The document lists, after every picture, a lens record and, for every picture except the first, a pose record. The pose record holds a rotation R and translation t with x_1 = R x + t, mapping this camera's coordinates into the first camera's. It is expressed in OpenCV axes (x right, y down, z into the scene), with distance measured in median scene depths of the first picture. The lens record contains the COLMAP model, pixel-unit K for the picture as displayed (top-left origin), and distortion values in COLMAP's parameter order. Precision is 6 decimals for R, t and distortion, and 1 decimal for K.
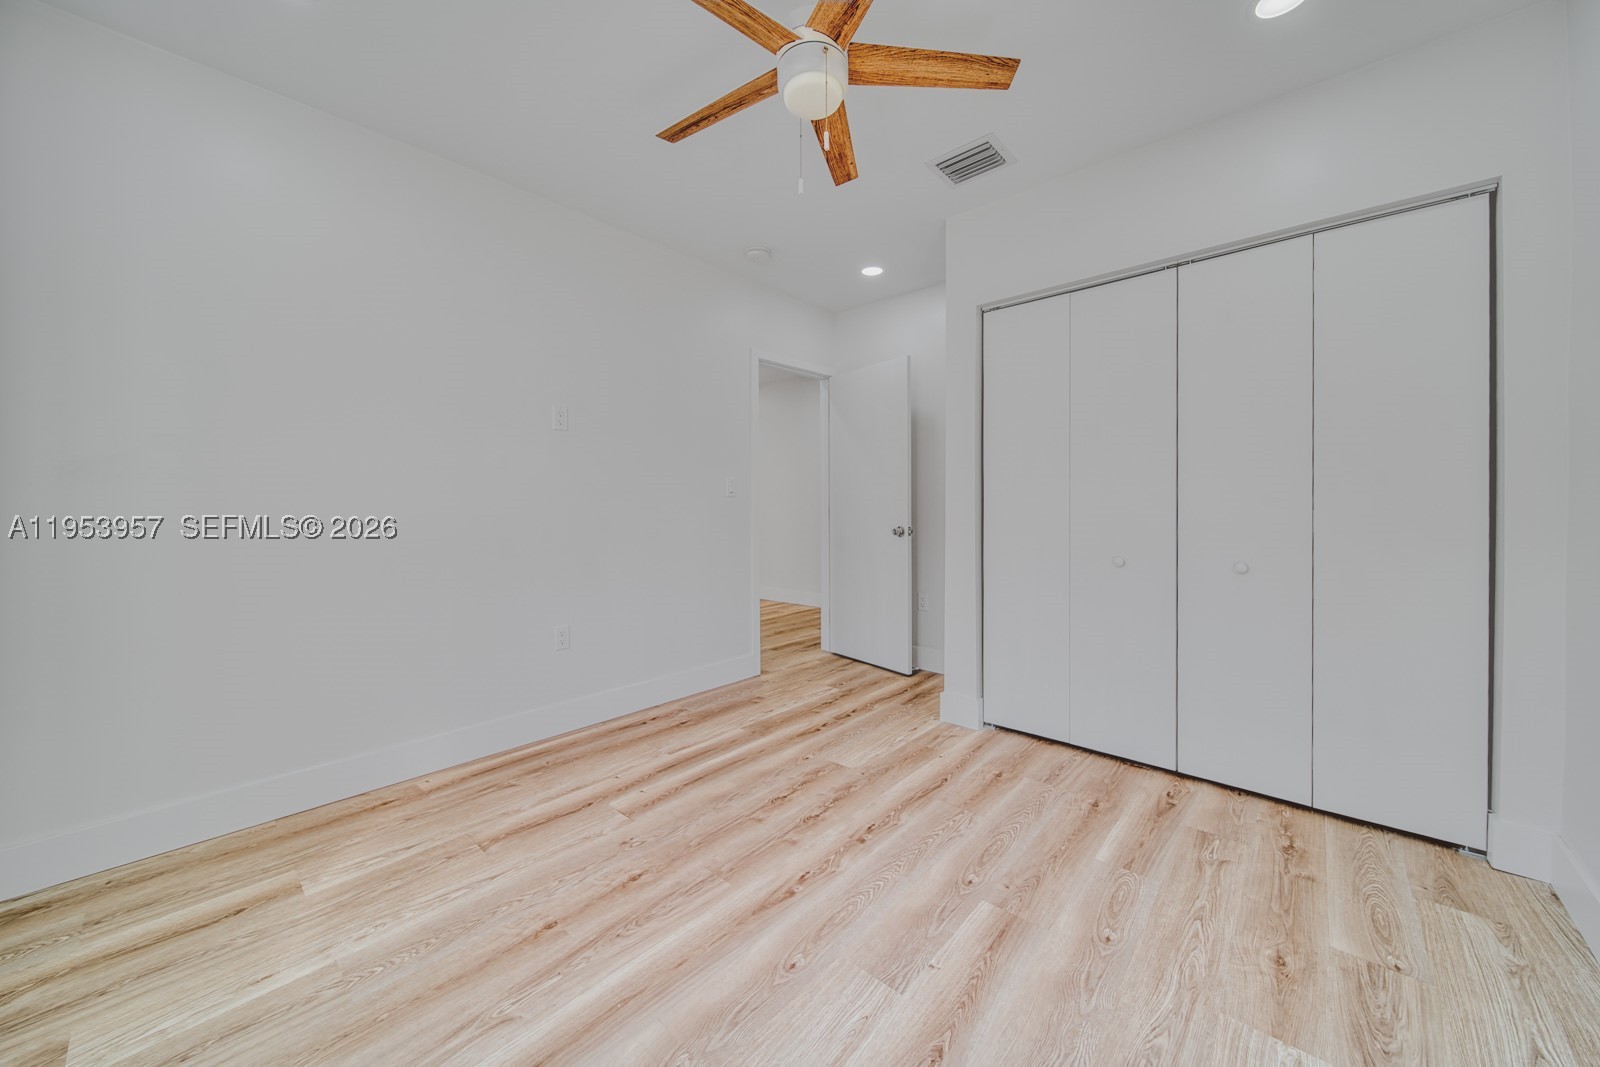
lens RADIAL K [[565.2, 0, 798.2], [0, 565.2, 502.9], [0, 0, 1]] dist [-0.001033, -0.000448]
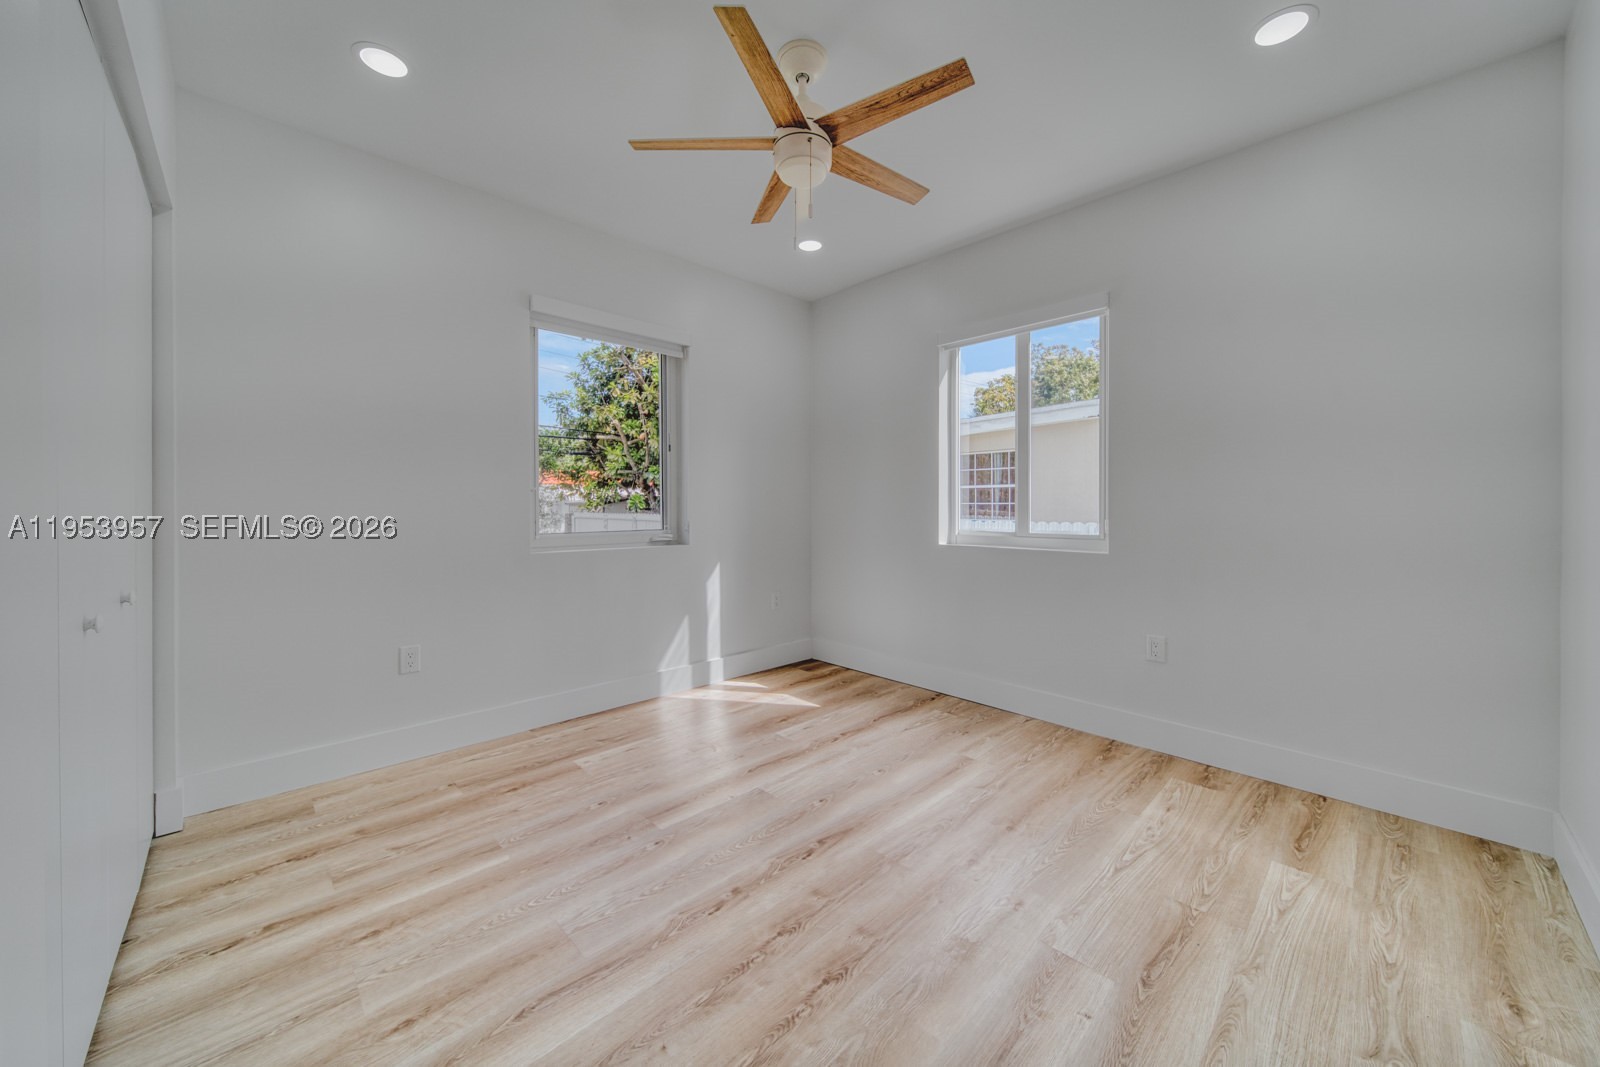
lens RADIAL K [[565.2, 0, 791.7], [0, 565.2, 533.2], [0, 0, 1]] dist [-0.001033, -0.000448]
pose [[-0.996252, -0.002691, 0.086452, -0.047644], [0.000537, 0.999304, 0.037299, 0.028860], [-0.086492, 0.037206, -0.995558, 1.987263]]
